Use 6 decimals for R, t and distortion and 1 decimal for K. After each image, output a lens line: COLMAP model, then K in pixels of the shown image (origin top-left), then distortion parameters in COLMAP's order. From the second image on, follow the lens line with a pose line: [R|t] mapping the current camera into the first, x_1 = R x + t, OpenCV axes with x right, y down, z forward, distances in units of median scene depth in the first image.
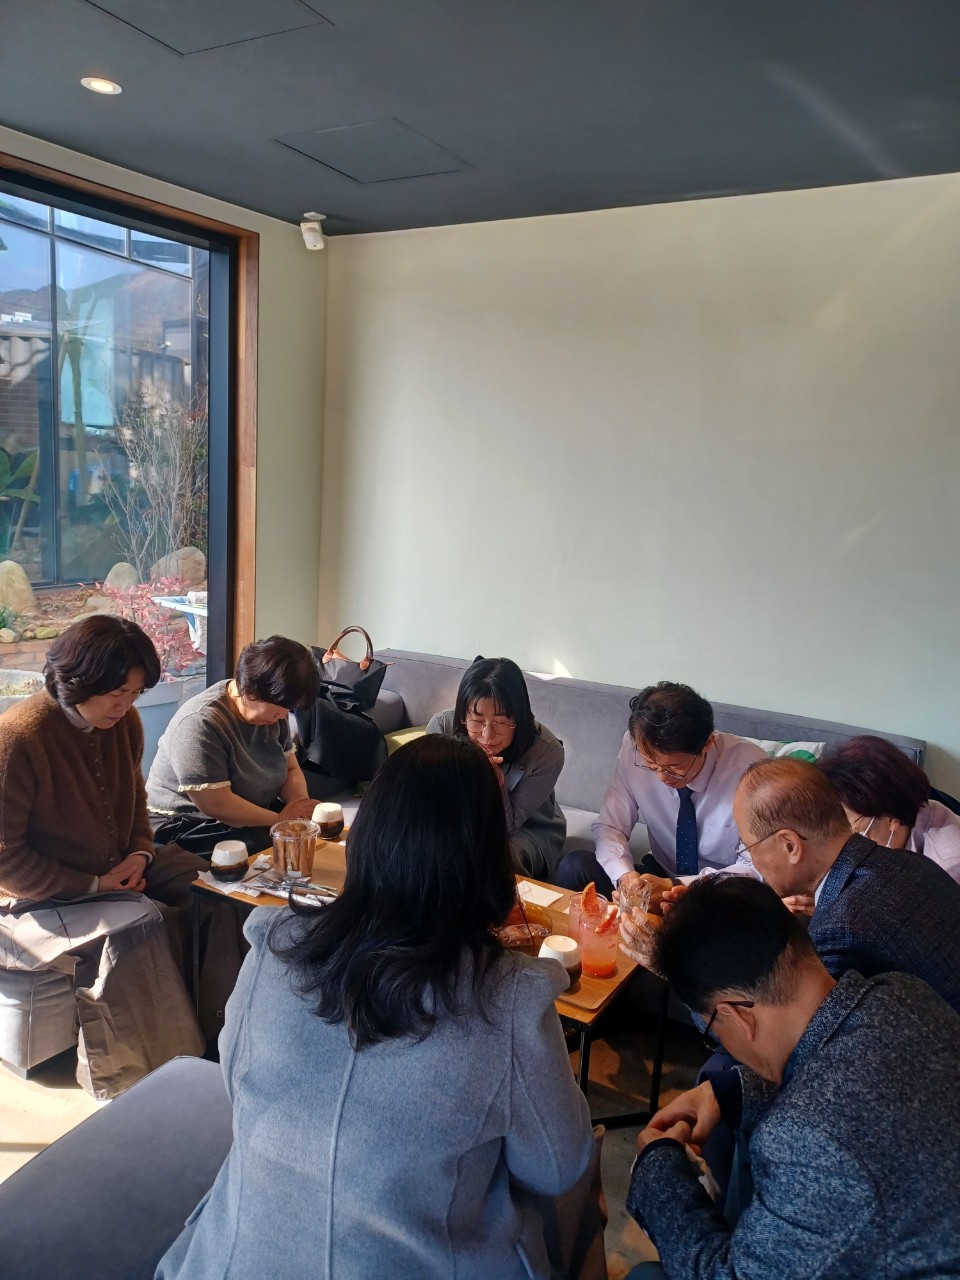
lens RADIAL K [[888.6, 0, 478.8], [0, 888.6, 645.1], [0, 0, 1]] dist [0.000236, 0.004730]
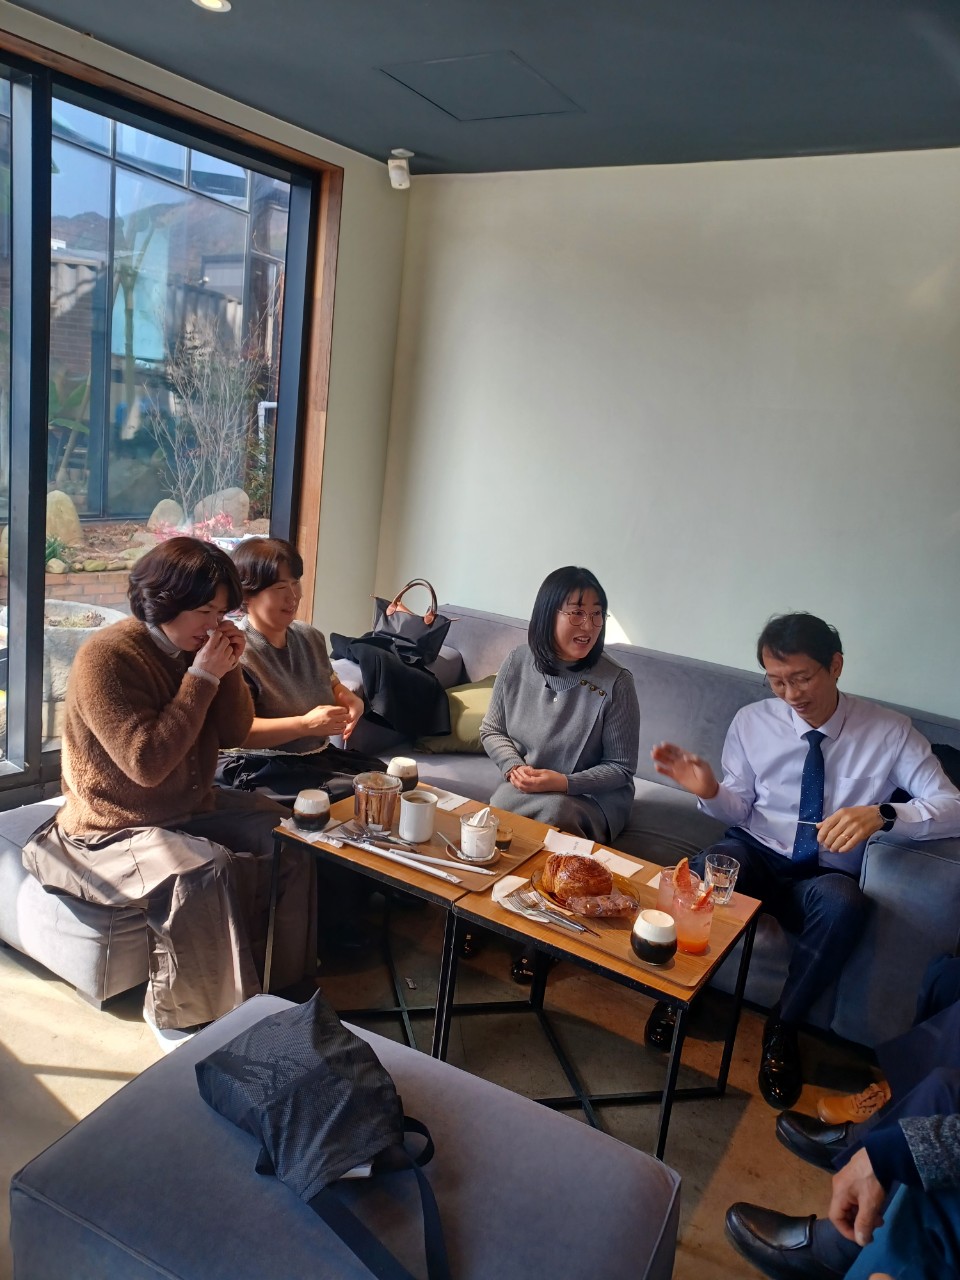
lens RADIAL K [[887.4, 0, 480.0], [0, 887.4, 640.0], [0, 0, 1]] dist [0.028502, -0.034947]
pose [[0.997715, 0.063760, -0.022361, -0.043912], [-0.062766, 0.997117, 0.042635, -0.000573], [0.025015, -0.041135, 0.998840, 0.009405]]
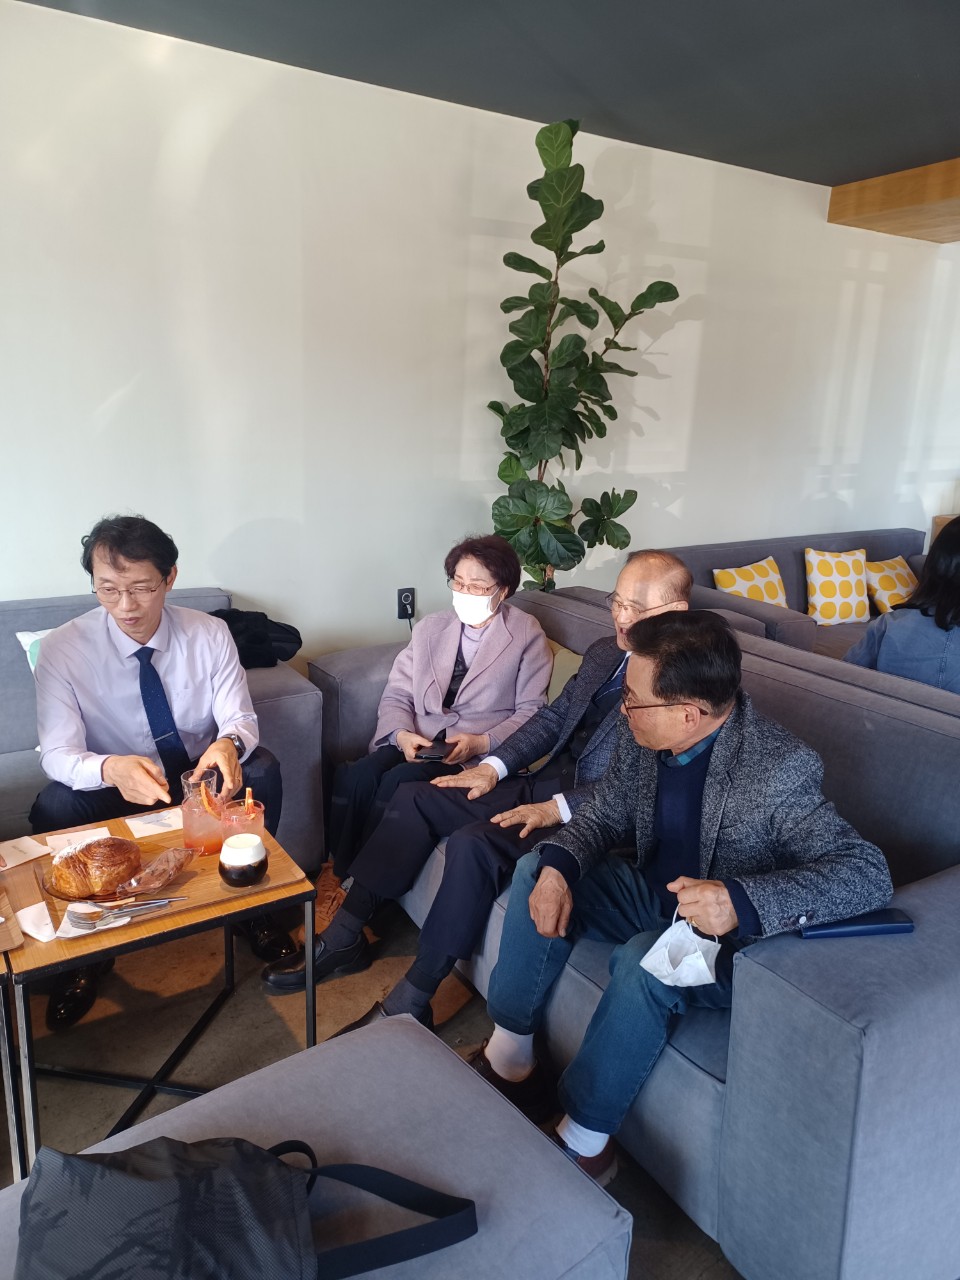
lens RADIAL K [[888.6, 0, 478.8], [0, 888.6, 645.1], [0, 0, 1]] dist [0.000236, 0.004730]
pose [[0.482164, -0.267353, 0.834290, -0.228110], [0.157229, 0.963244, 0.217809, -0.016139], [-0.861857, 0.026155, 0.506477, 0.124409]]
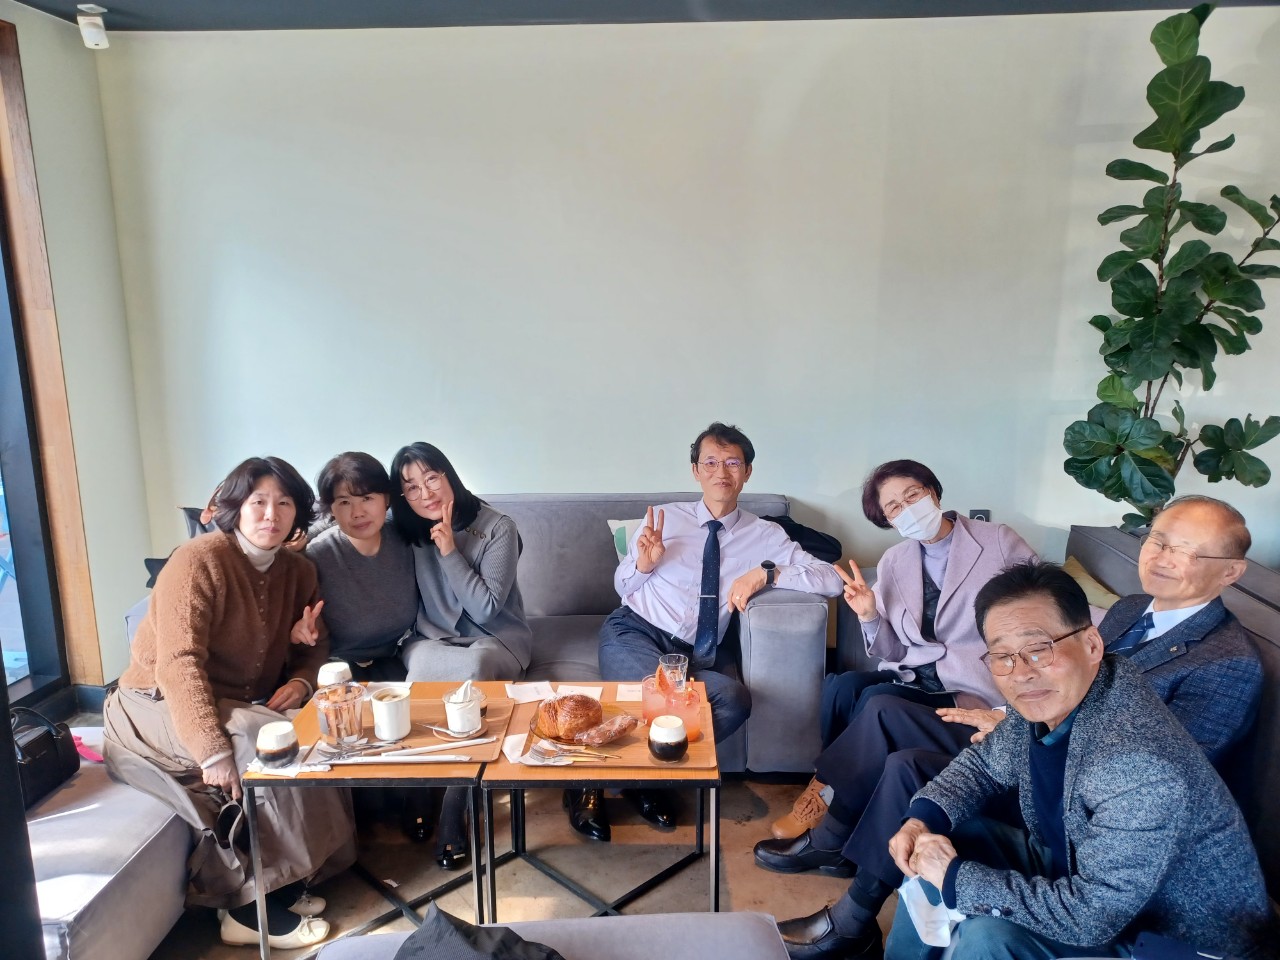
lens RADIAL K [[888.6, 0, 630.7], [0, 888.6, 484.5], [0, 0, 1]] dist [0.000236, 0.004730]
pose [[0.884062, -0.157894, 0.439890, -0.171609], [0.139857, 0.987450, 0.073361, -0.022285], [-0.445953, -0.003334, 0.895050, 0.004688]]
